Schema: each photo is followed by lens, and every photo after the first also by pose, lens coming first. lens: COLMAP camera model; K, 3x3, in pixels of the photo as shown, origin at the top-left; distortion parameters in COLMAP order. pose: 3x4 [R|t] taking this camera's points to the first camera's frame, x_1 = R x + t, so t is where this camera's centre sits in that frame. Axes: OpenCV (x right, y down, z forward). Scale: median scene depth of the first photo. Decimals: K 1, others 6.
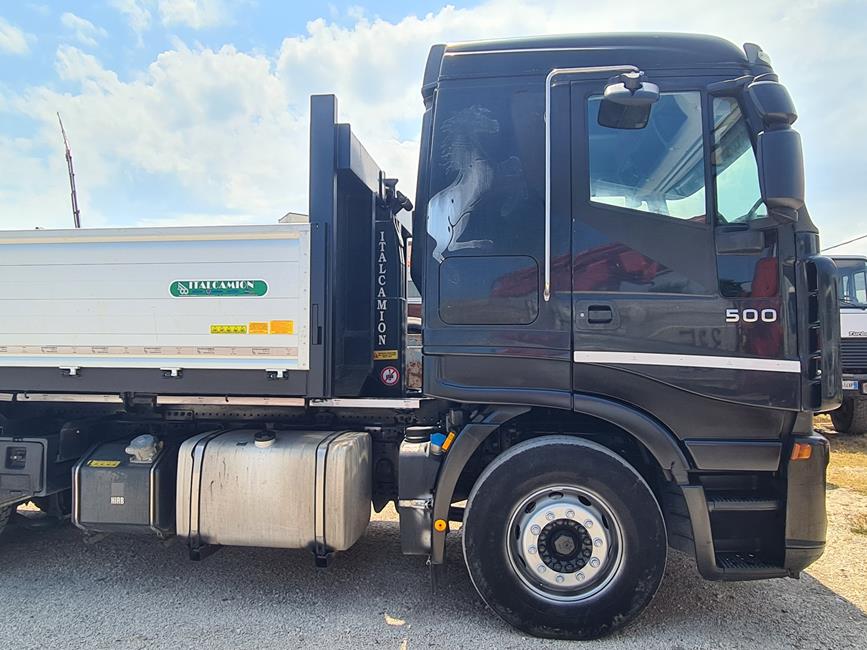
lens RADIAL K [[647.4, 0, 430.4], [0, 647.4, 322.4], [0, 0, 1]] dist [0.003184, -0.018965]
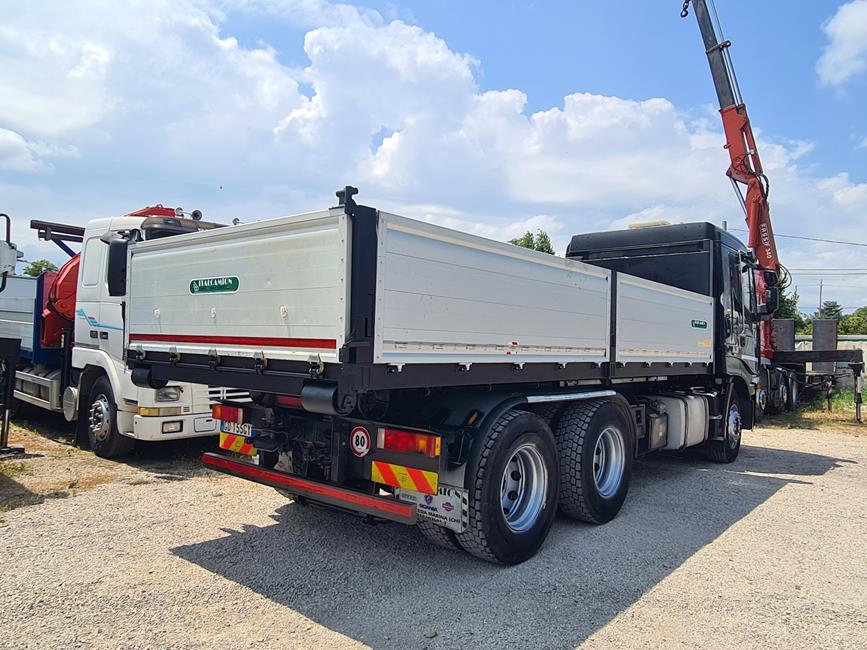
lens RADIAL K [[620.8, 0, 425.2], [0, 620.8, 324.4], [0, 0, 1]] dist [-0.003546, 0.007771]
pose [[0.848056, 0.000930, -0.529906, 0.575150], [0.000531, 0.999996, 0.002605, 0.013863], [0.529907, -0.002491, 0.848052, 0.269574]]
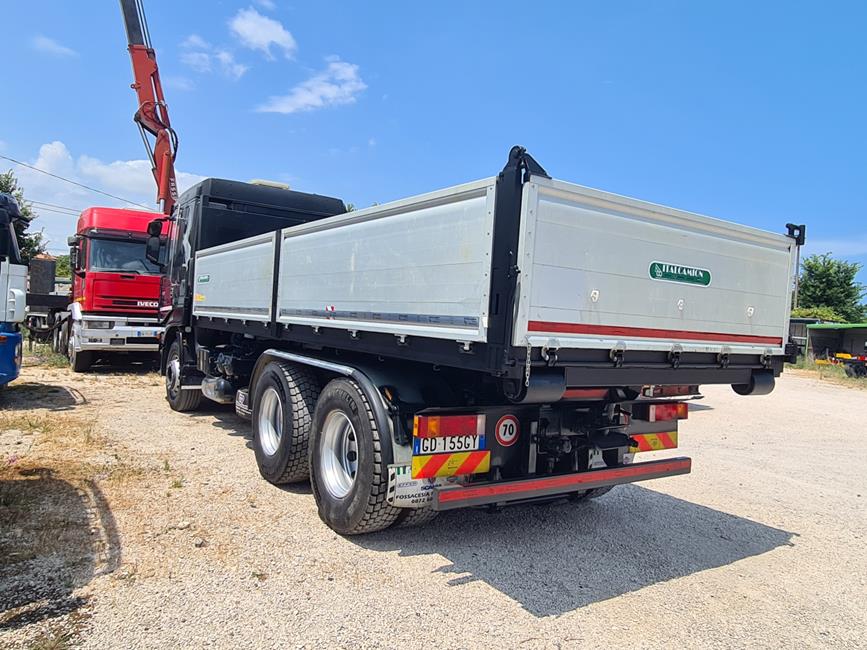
lens RADIAL K [[620.8, 0, 433.5], [0, 620.8, 323.8], [0, 0, 1]] dist [-0.003546, 0.007771]
pose [[0.744004, 0.033728, 0.667324, -1.285533], [-0.084300, 0.995483, 0.043672, 0.016004], [-0.662836, -0.088747, 0.743486, 0.523823]]
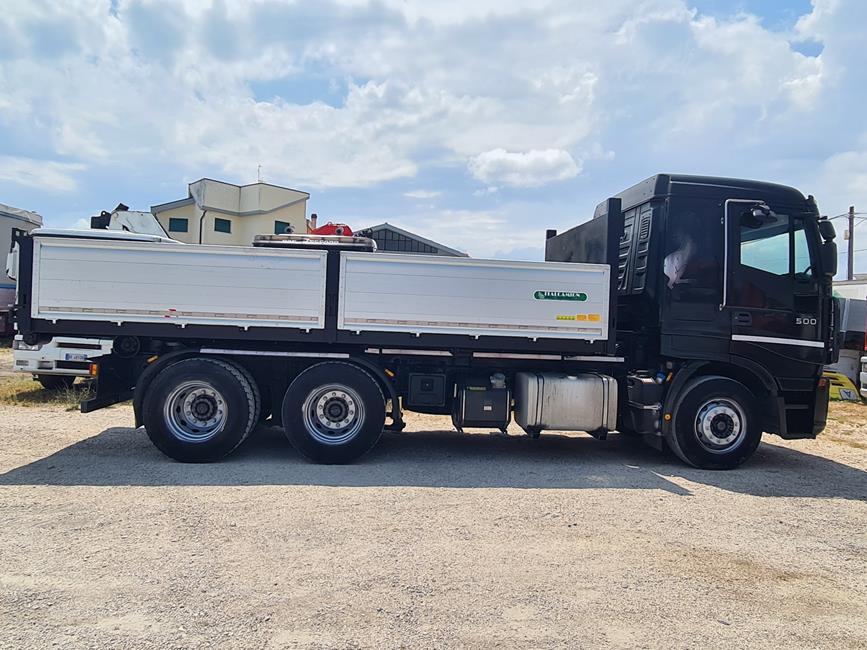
lens RADIAL K [[620.8, 0, 435.6], [0, 620.8, 321.4], [0, 0, 1]] dist [-0.003546, 0.007771]
pose [[0.972460, 0.034871, 0.230445, -1.112461], [-0.044763, 0.998281, 0.037840, -0.030962], [-0.228730, -0.047113, 0.972349, -0.702938]]
